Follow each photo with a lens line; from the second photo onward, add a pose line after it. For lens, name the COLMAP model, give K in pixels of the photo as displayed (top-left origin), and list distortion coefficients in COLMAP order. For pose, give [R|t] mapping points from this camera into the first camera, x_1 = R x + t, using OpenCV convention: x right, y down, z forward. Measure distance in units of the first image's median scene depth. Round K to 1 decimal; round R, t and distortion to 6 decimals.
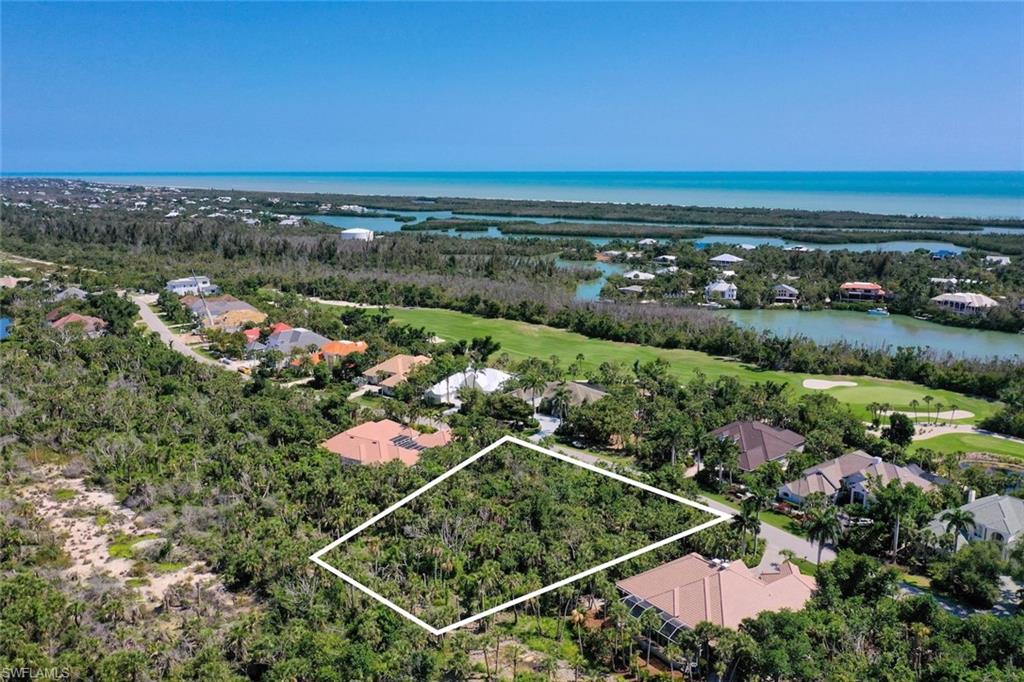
lens RADIAL K [[838.7, 0, 511.3], [0, 838.7, 341.8], [0, 0, 1]] dist [0.006930, 0.008157]
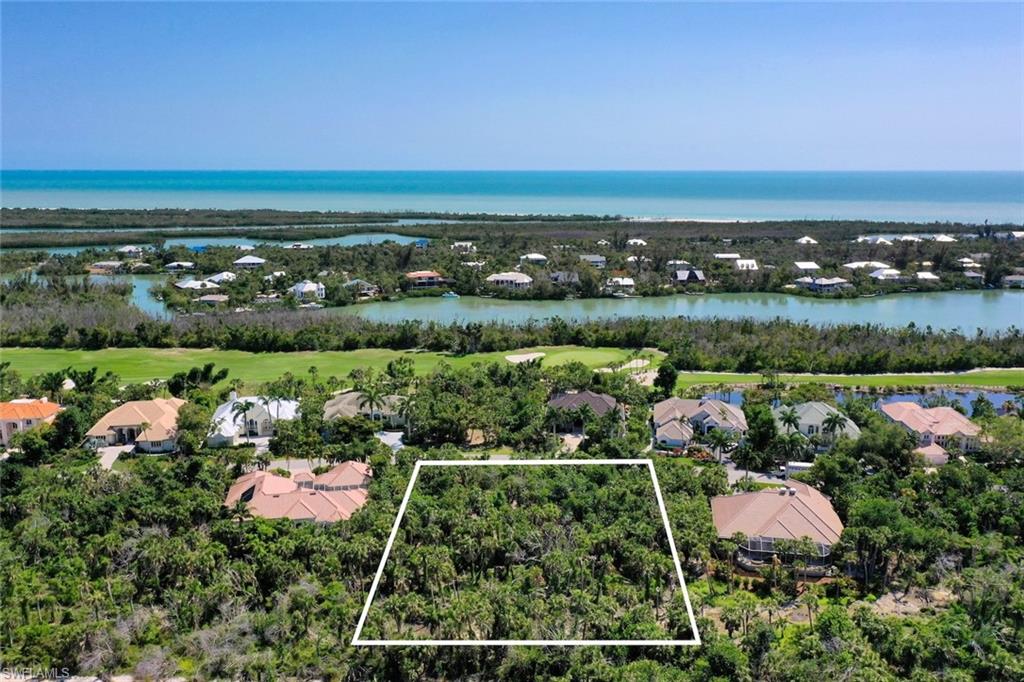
lens RADIAL K [[838.7, 0, 511.8], [0, 838.7, 338.5], [0, 0, 1]] dist [0.006930, 0.008157]
pose [[0.729900, -0.134989, 0.670093, -0.257930], [0.136776, 0.989323, 0.050314, -0.022534], [-0.669730, 0.054928, 0.740570, 0.104090]]
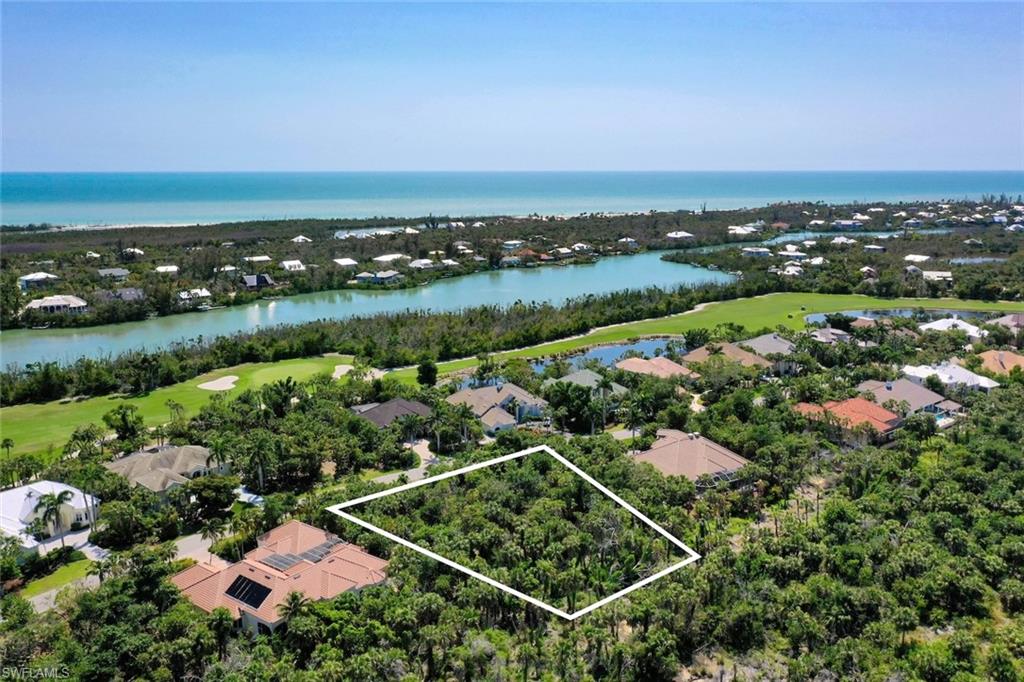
lens RADIAL K [[838.7, 0, 513.7], [0, 838.7, 342.9], [0, 0, 1]] dist [0.006930, 0.008157]
pose [[0.093741, -0.201859, 0.974918, -0.365159], [0.202915, 0.962550, 0.179787, -0.068398], [-0.974699, 0.180972, 0.131191, 0.328611]]
